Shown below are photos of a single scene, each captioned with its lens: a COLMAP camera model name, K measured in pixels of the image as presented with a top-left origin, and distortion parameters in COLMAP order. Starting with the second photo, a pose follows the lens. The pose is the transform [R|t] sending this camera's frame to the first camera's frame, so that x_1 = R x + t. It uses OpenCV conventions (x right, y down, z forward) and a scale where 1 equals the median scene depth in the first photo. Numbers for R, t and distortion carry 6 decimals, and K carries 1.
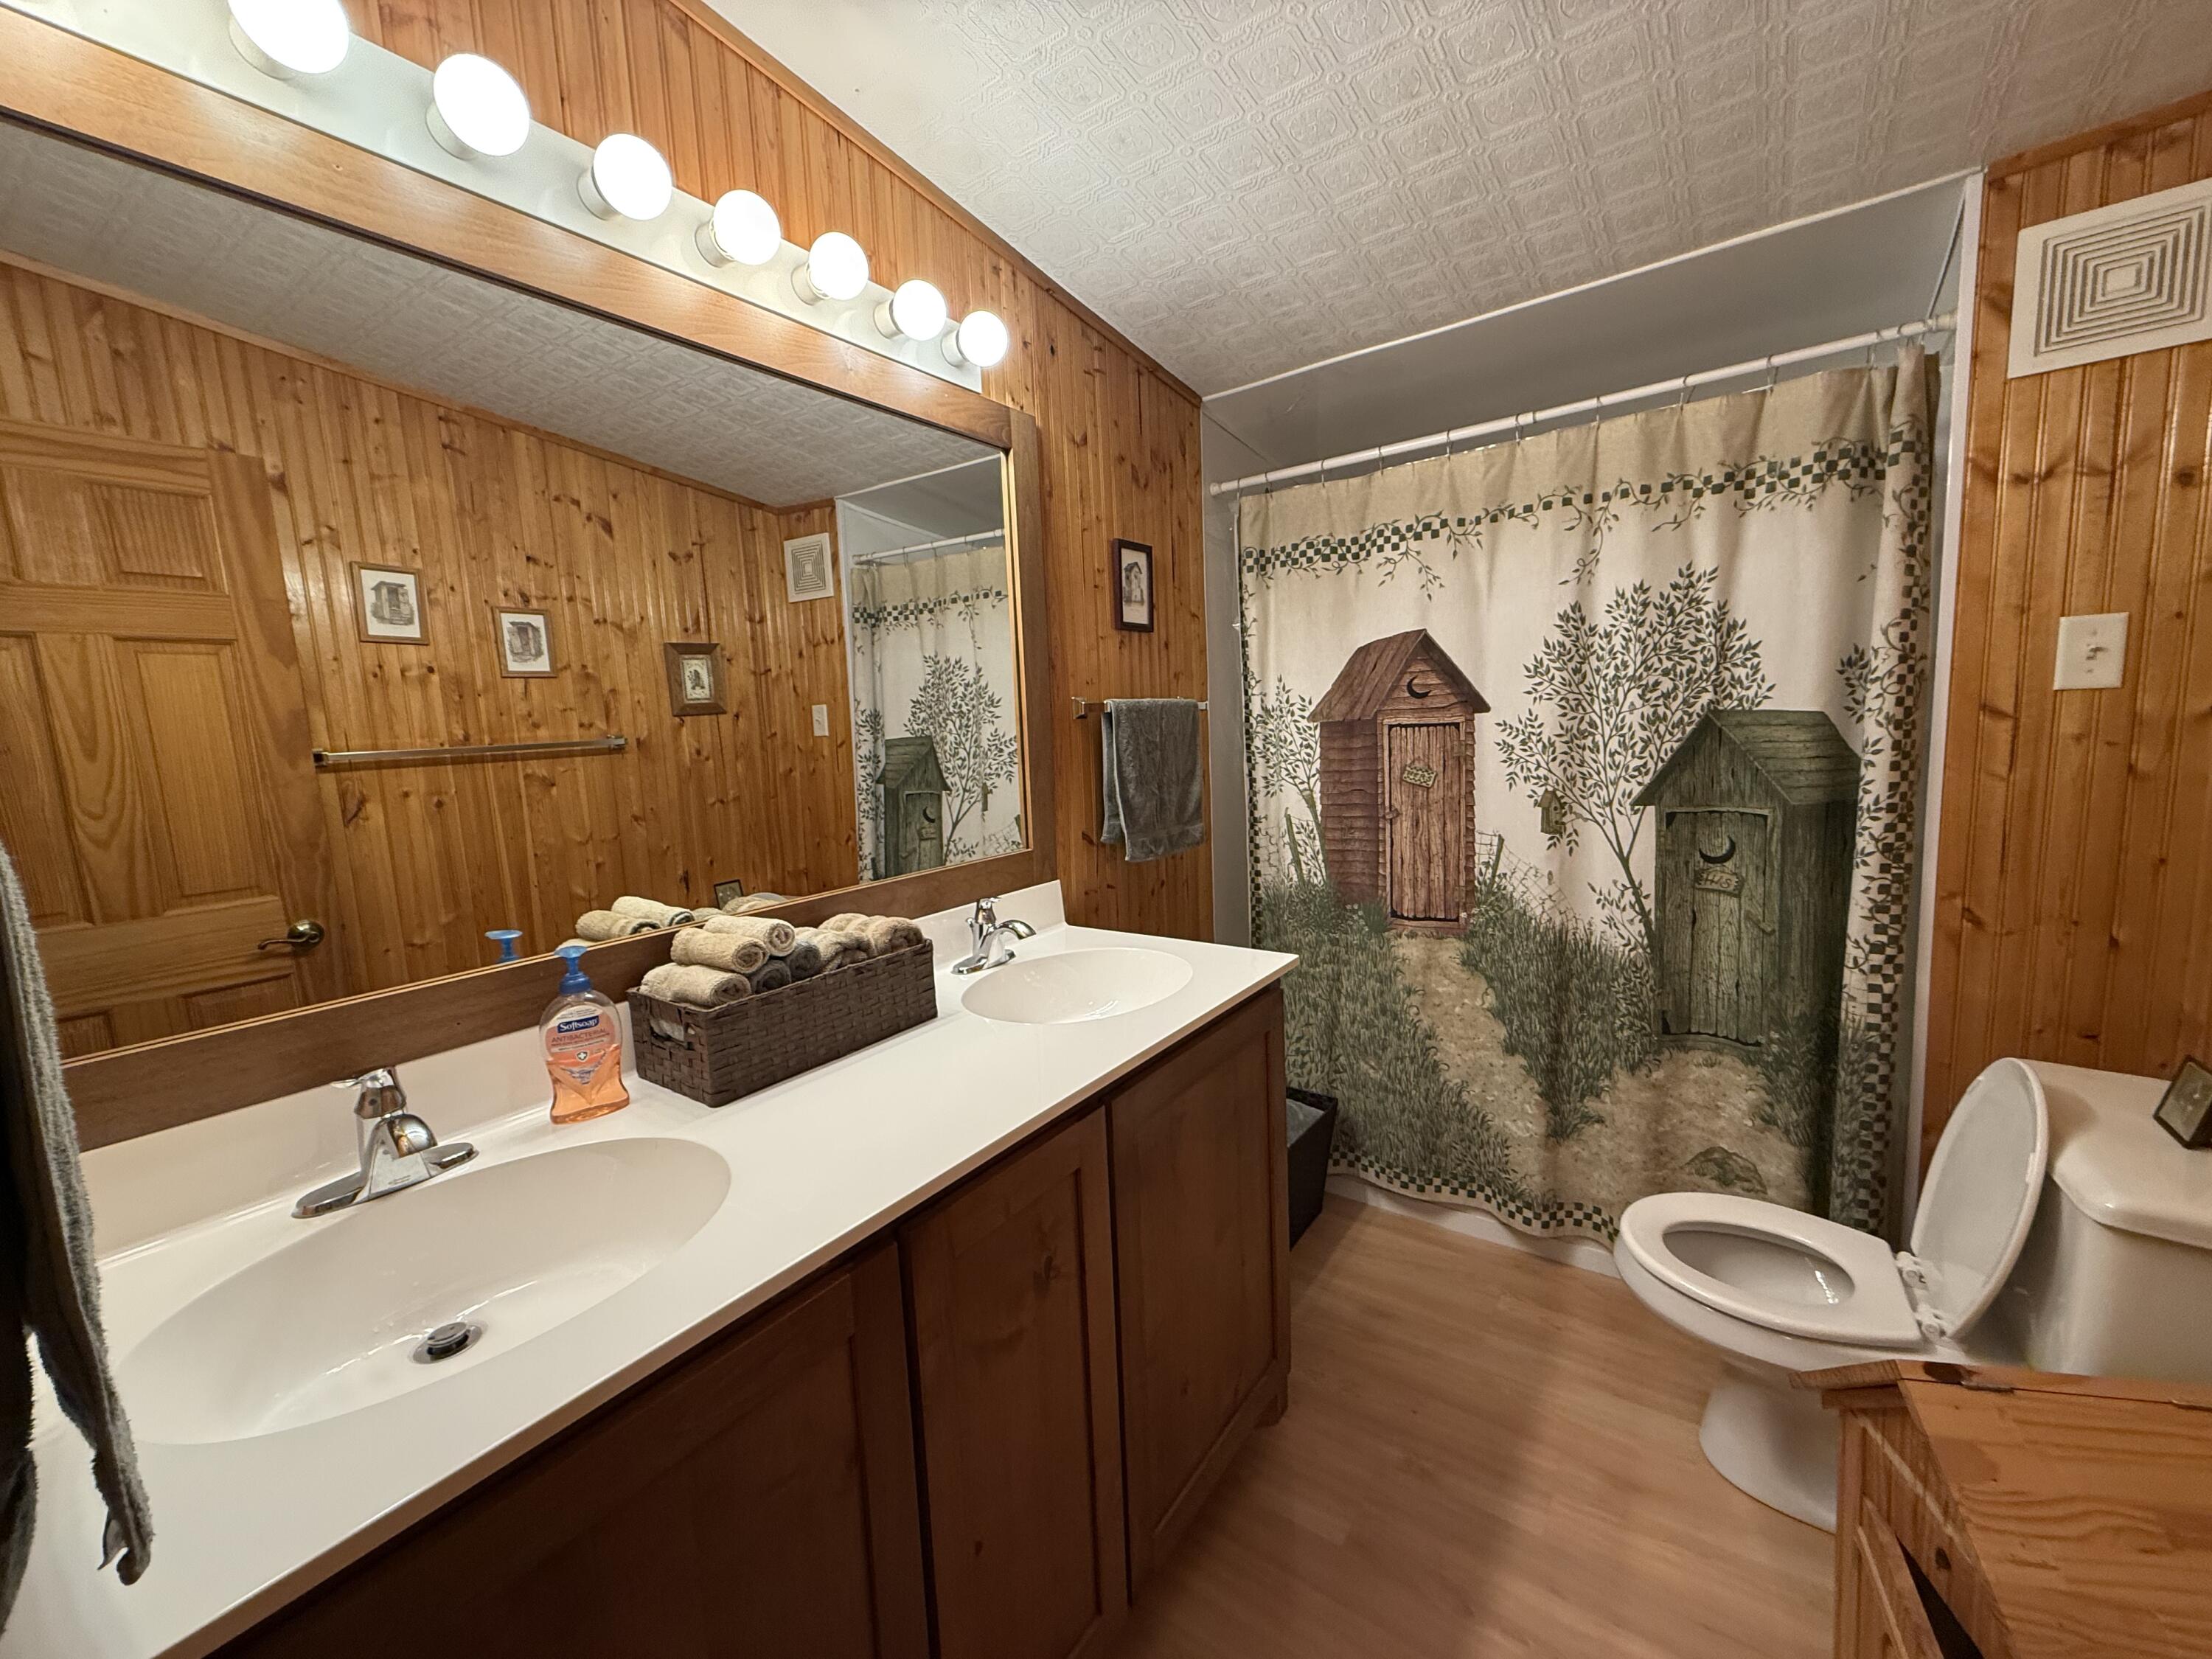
lens RADIAL K [[874.9, 0, 1098.8], [0, 874.9, 828.2], [0, 0, 1]] dist [0.000090, -0.000269]
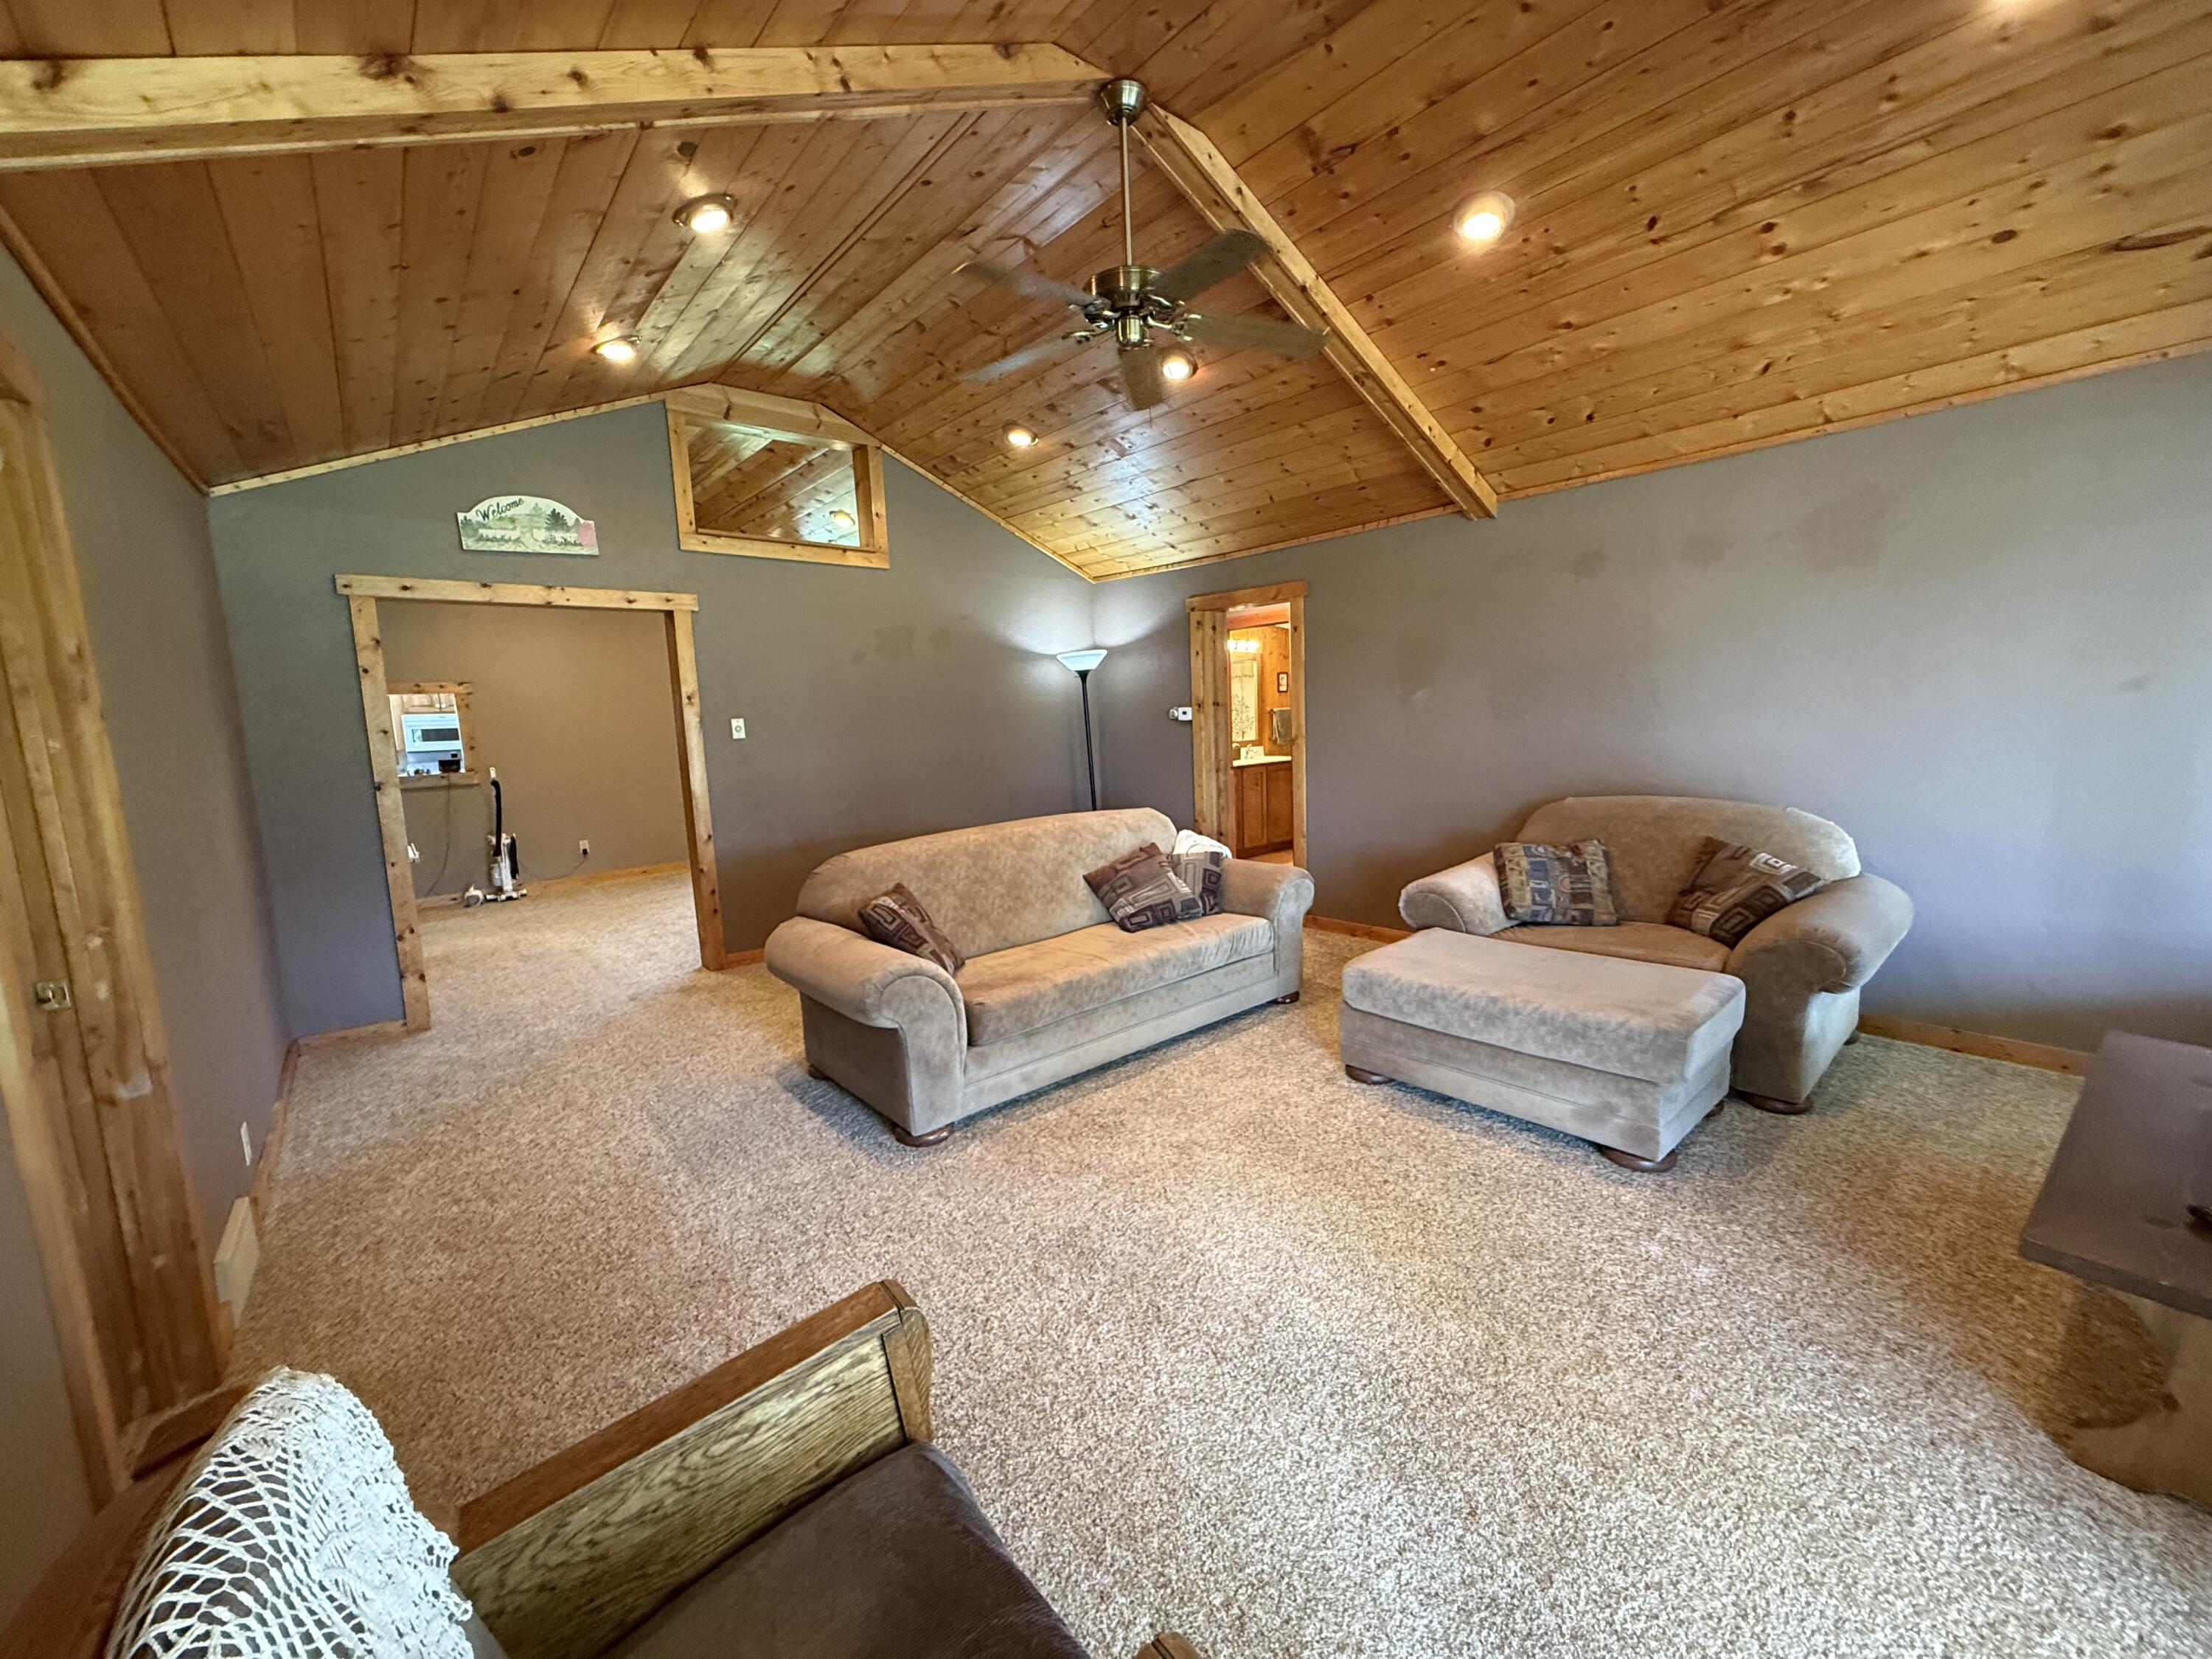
lens RADIAL K [[891.5, 0, 1101.6], [0, 891.5, 838.6], [0, 0, 1]] dist [-0.008916, 0.000085]
pose [[0.969148, 0.043483, -0.242615, 0.302950], [-0.037699, 0.998884, 0.028436, 0.452703], [0.243581, -0.018412, 0.969706, -3.915361]]
